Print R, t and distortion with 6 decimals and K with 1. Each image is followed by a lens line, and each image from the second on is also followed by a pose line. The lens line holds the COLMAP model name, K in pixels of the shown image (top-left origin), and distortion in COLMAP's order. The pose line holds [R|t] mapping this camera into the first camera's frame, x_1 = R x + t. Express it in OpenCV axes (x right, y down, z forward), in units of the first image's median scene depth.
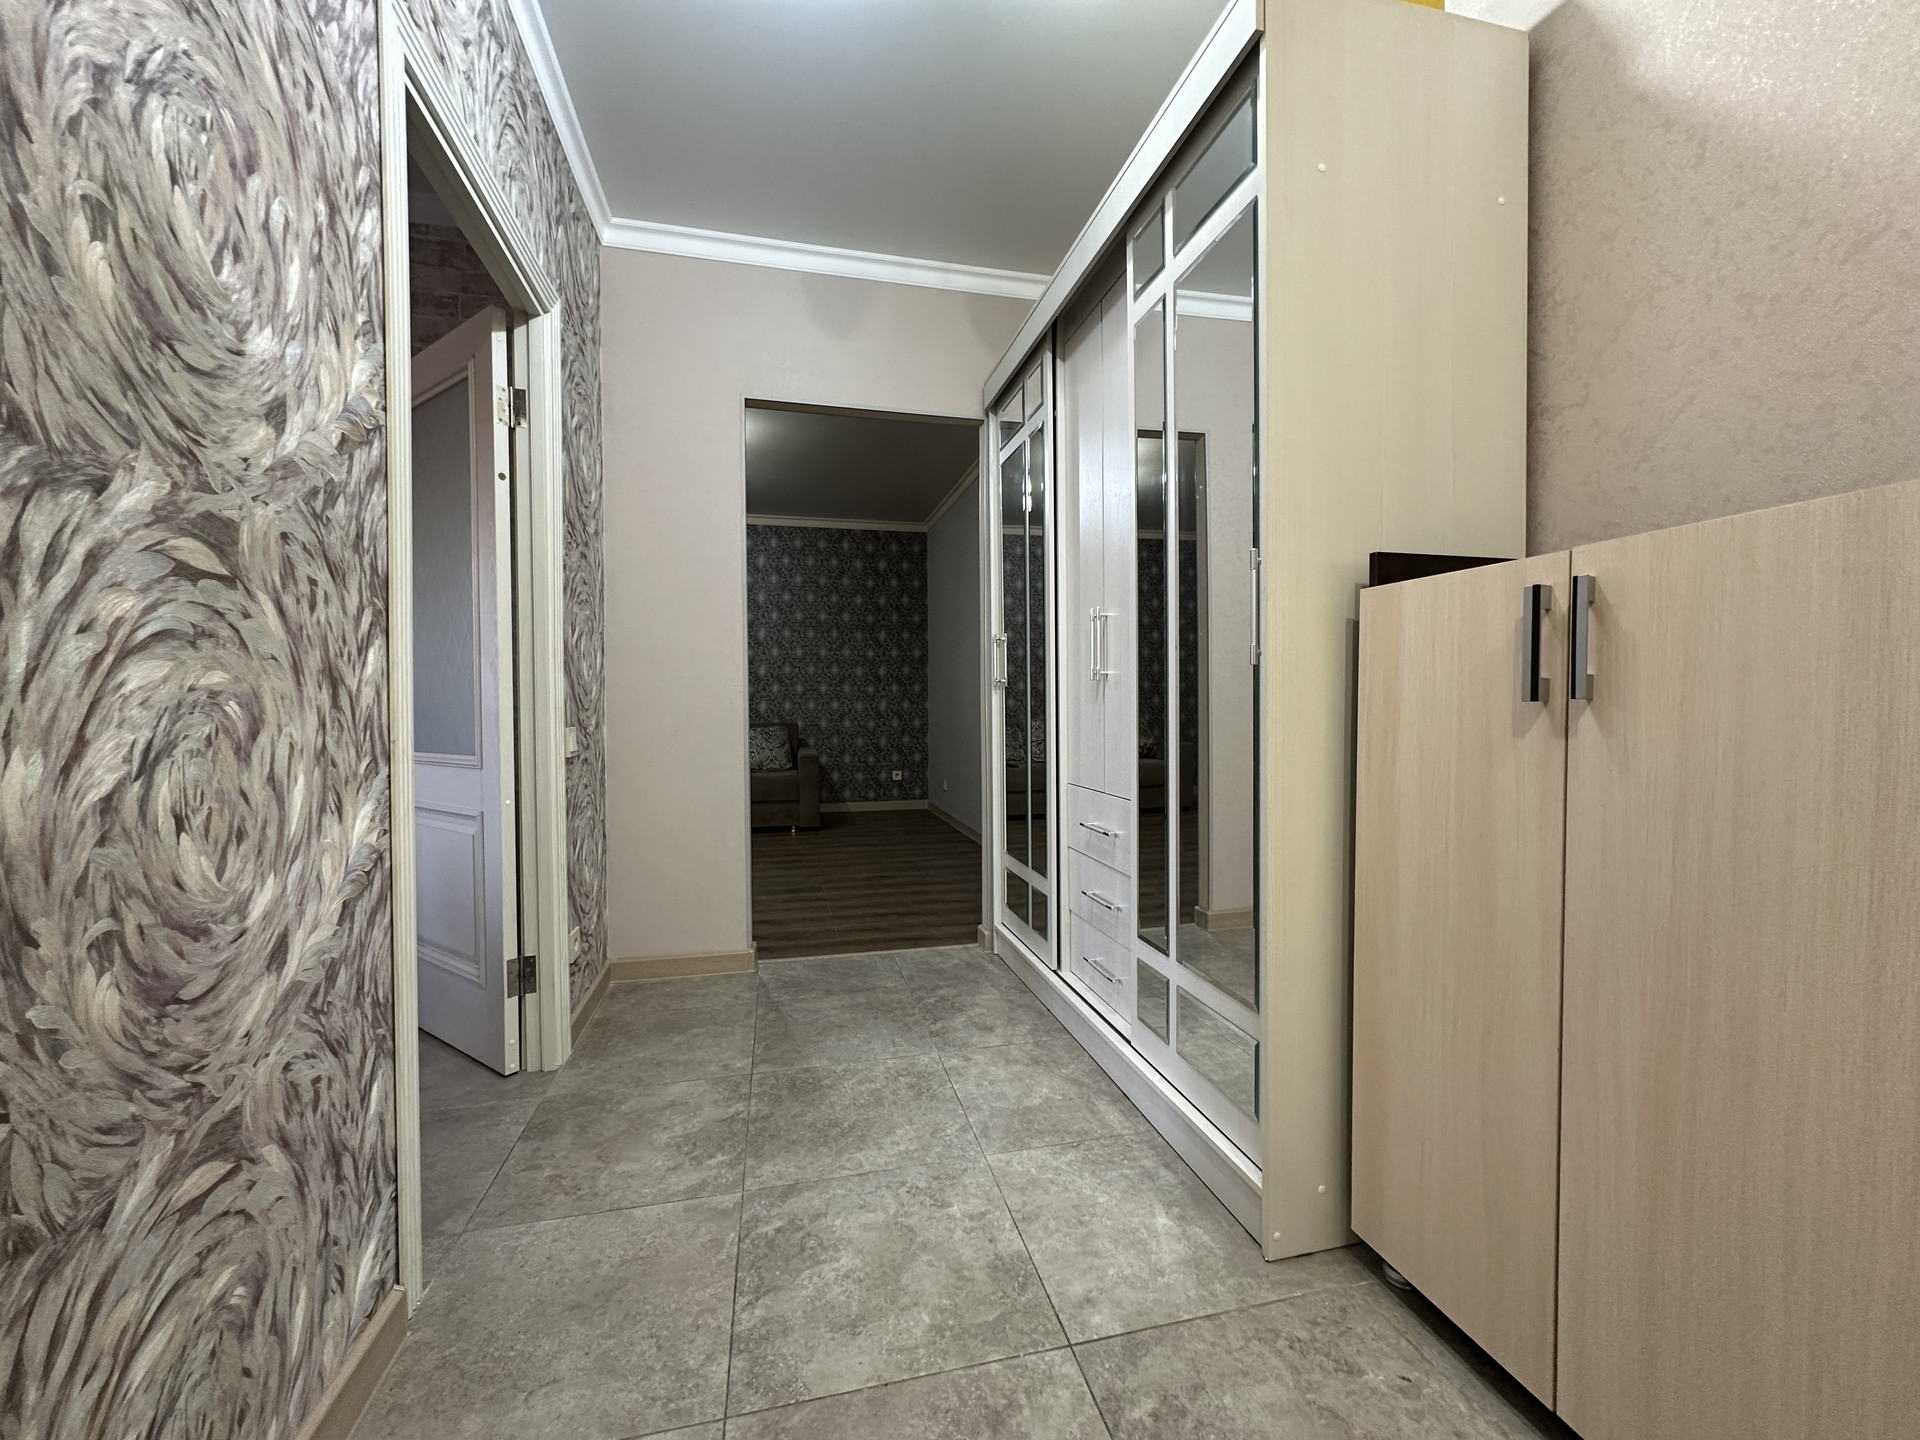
lens RADIAL K [[762.3, 0, 959.0], [0, 762.3, 717.9], [0, 0, 1]] dist [-0.001063, -0.000051]
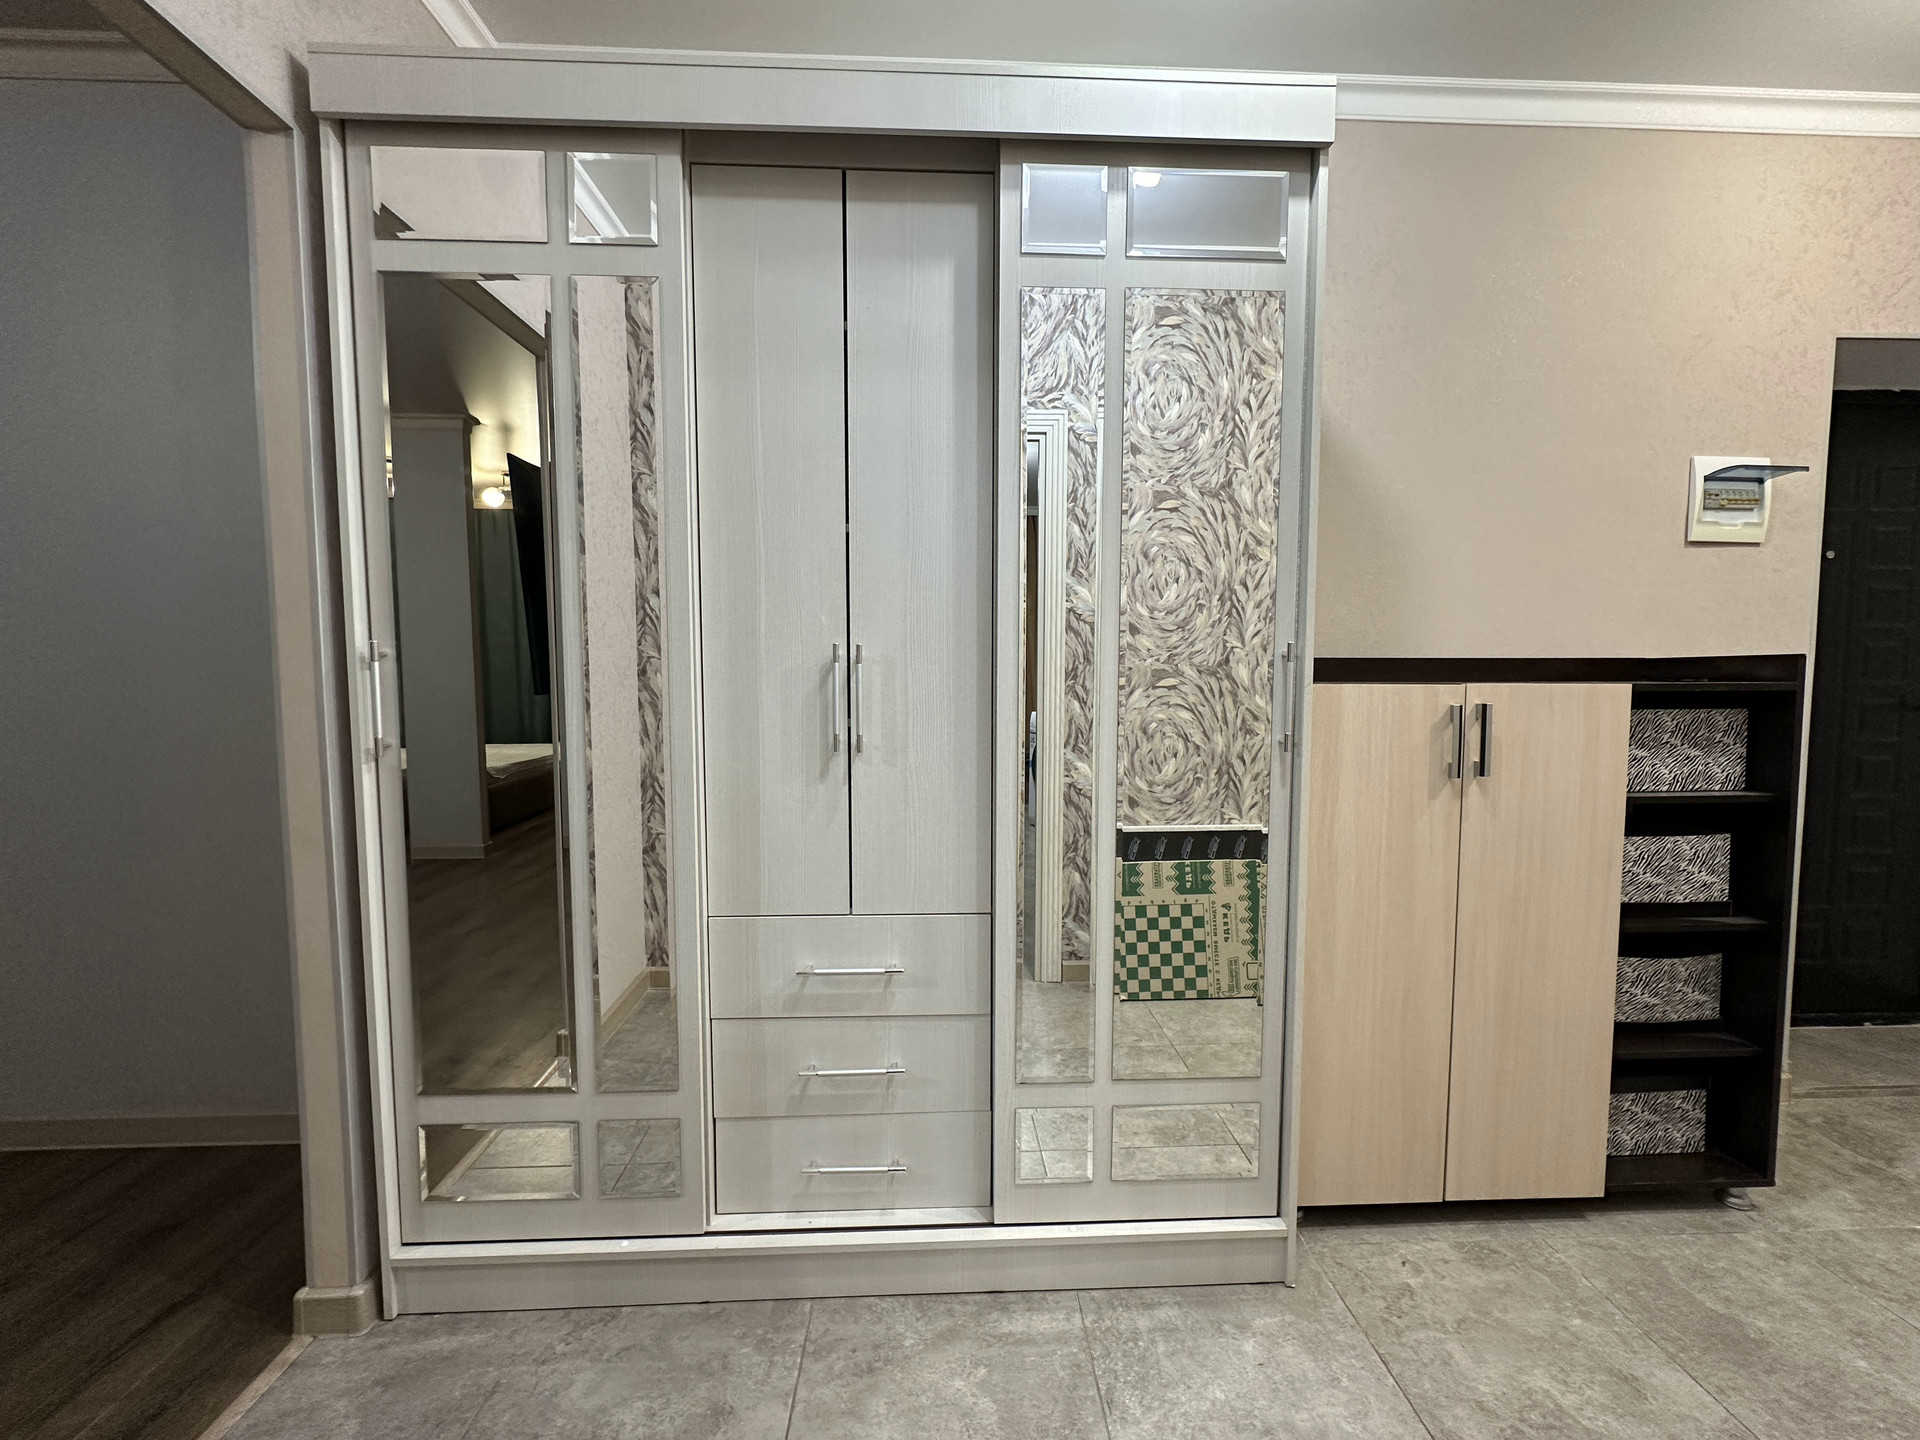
lens RADIAL K [[762.3, 0, 962.1], [0, 762.3, 722.6], [0, 0, 1]] dist [-0.001063, -0.000051]
pose [[0.186209, -0.070676, 0.979965, -0.661686], [0.008553, 0.997488, 0.070314, -0.175339], [-0.982473, -0.004711, 0.186345, 1.175369]]
